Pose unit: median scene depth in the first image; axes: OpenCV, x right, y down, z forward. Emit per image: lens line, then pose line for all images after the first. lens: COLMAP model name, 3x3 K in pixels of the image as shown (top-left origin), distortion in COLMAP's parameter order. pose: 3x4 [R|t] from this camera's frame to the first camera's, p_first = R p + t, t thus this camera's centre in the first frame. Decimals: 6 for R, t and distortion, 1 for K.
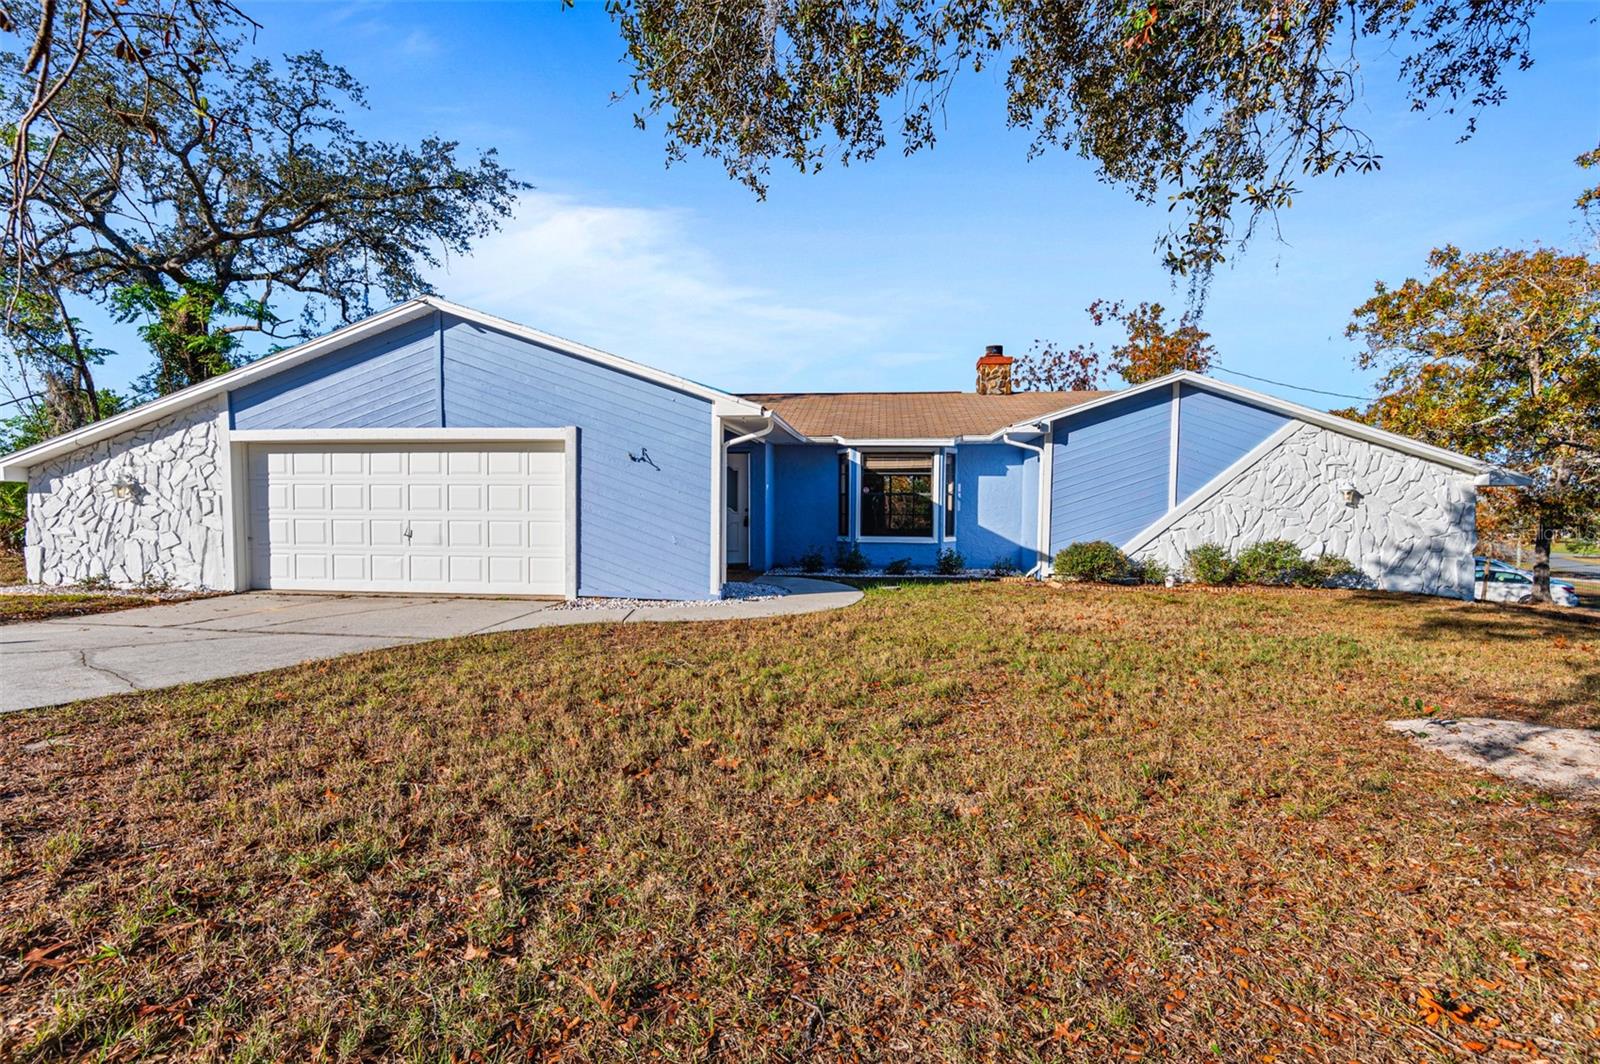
lens RADIAL K [[746.5, 0, 789.1], [0, 746.5, 527.9], [0, 0, 1]] dist [0.000398, 0.006966]
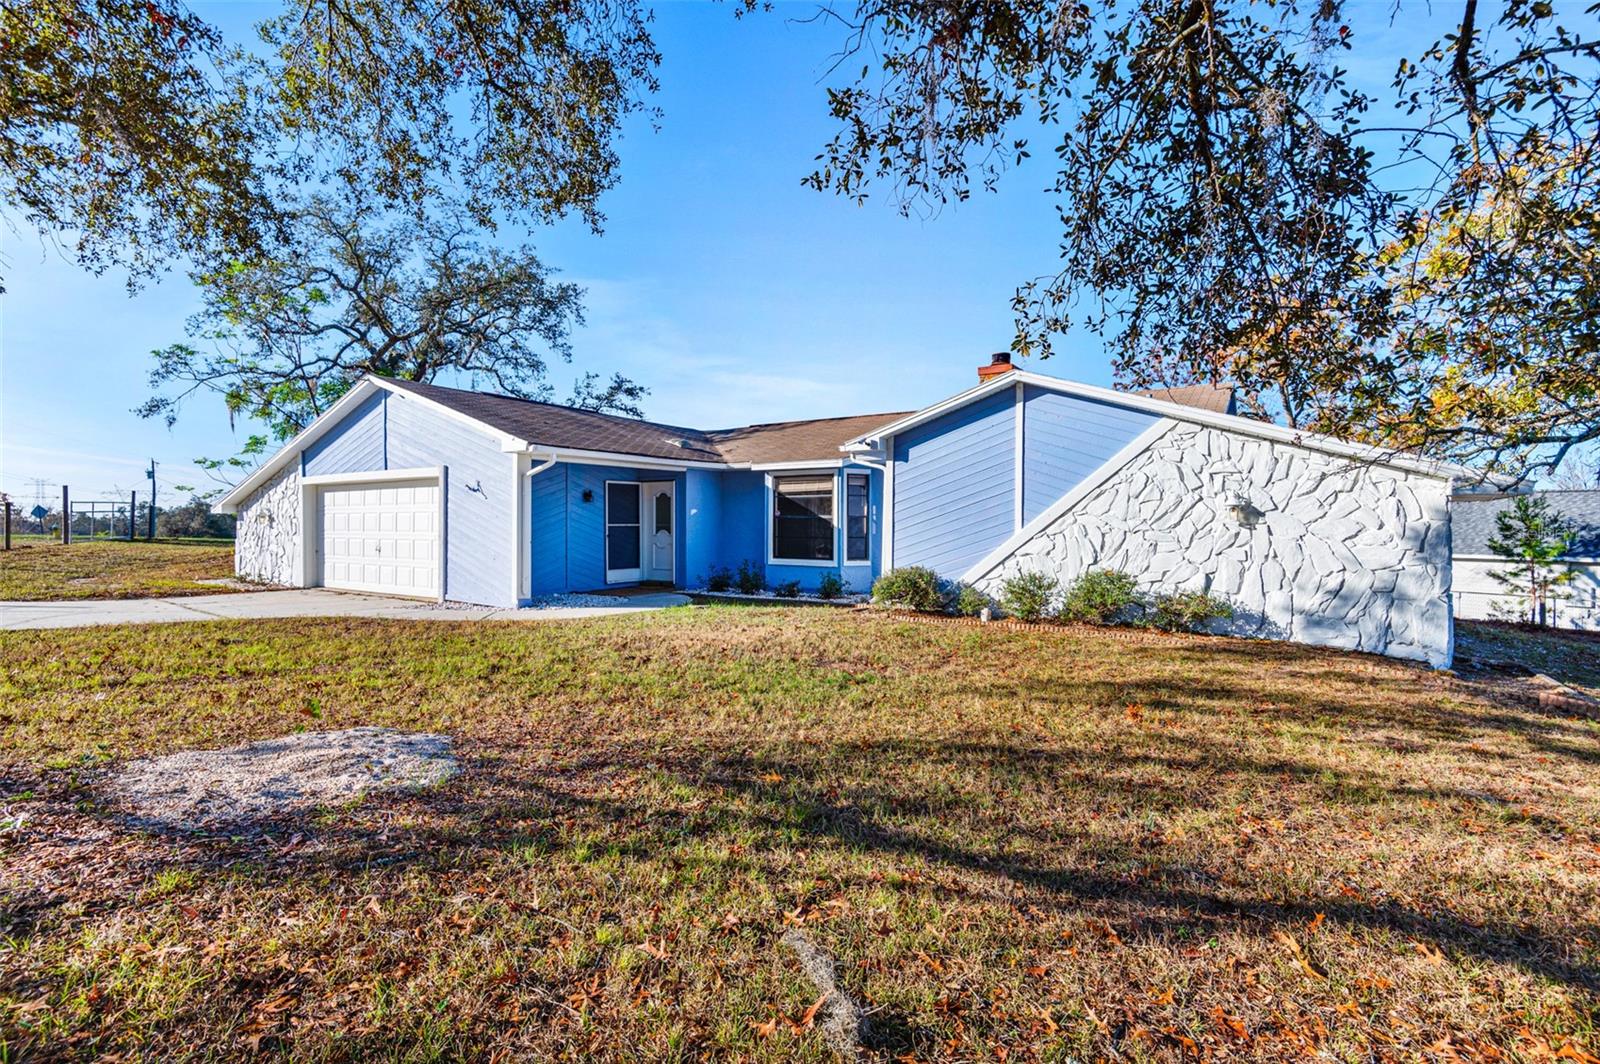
lens RADIAL K [[750.3, 0, 790.8], [0, 750.3, 526.0], [0, 0, 1]] dist [0.012570, -0.001405]
pose [[0.887919, -0.003263, -0.459987, 0.695511], [-0.014588, 0.999272, -0.035247, 0.003091], [0.459768, 0.038007, 0.887226, 0.119723]]
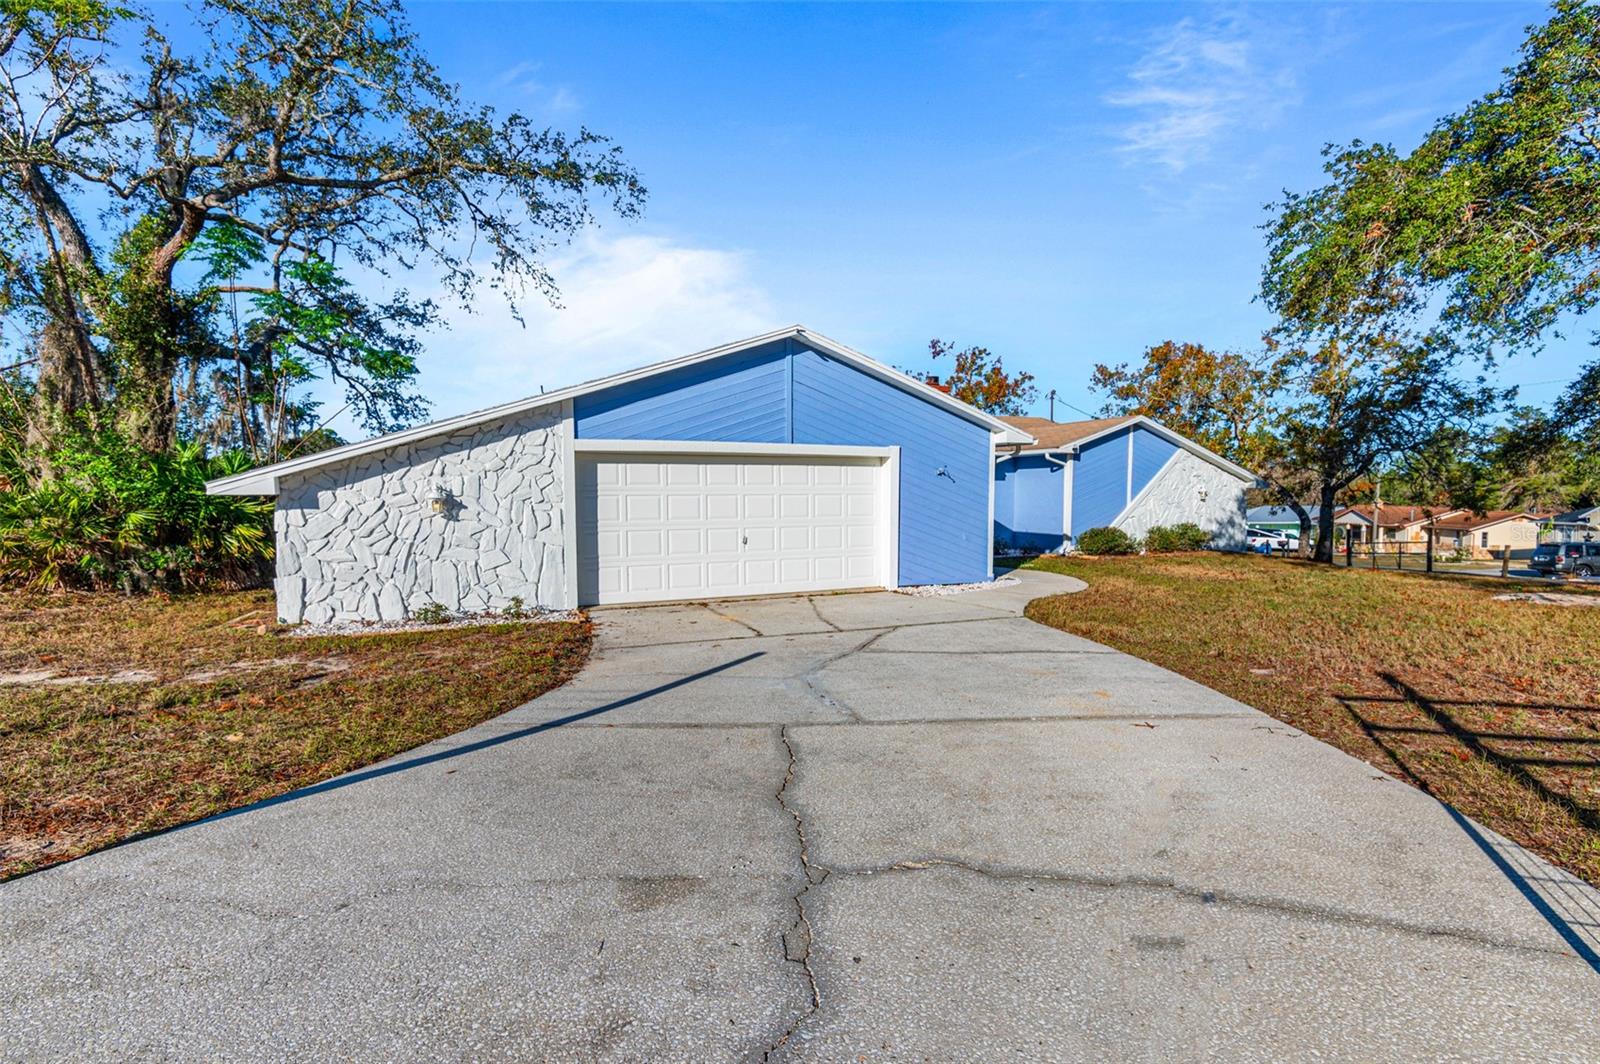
lens RADIAL K [[719.6, 0, 800.0], [0, 719.6, 532.0], [0, 0, 1]] dist [0.022203, -0.000371]
pose [[0.856111, -0.036768, 0.515482, -0.871223], [0.021311, 0.999129, 0.035872, -0.035565], [-0.516352, -0.019725, 0.856149, 0.068399]]
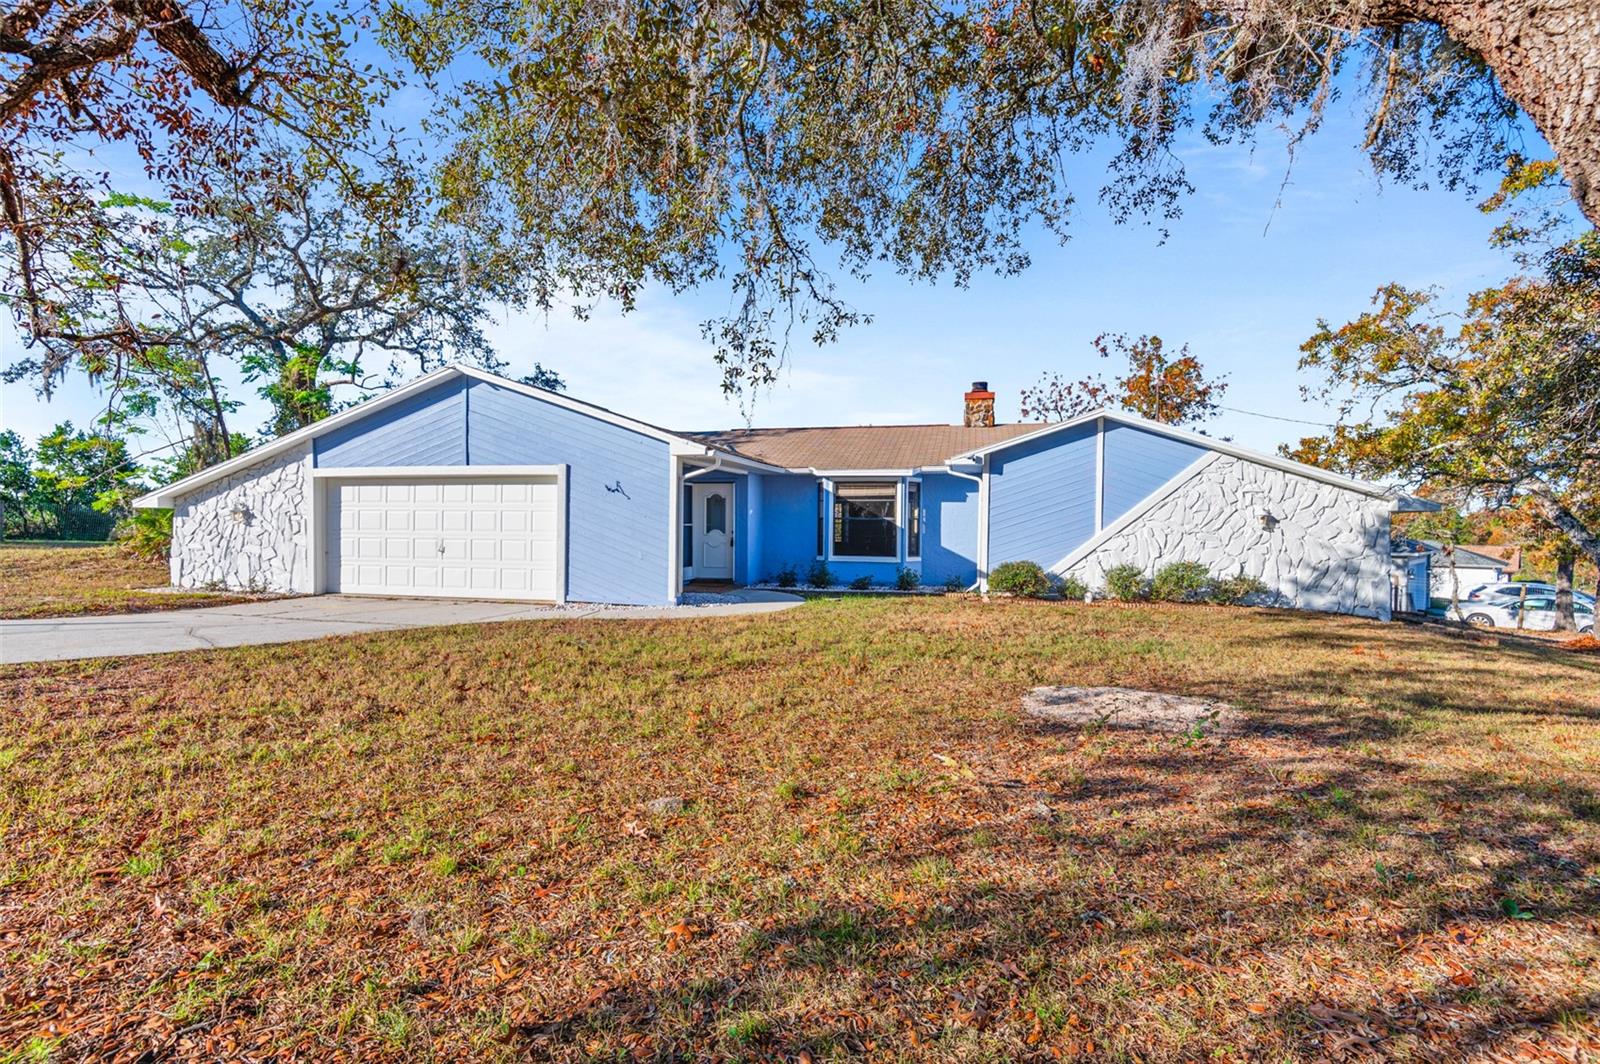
lens RADIAL K [[750.3, 0, 790.8], [0, 750.3, 526.0], [0, 0, 1]] dist [0.012570, -0.001405]
pose [[0.992501, 0.002641, -0.122210, 0.202333], [-0.006825, 0.999404, -0.033830, 0.006183], [0.122047, 0.034410, 0.991928, -0.163449]]
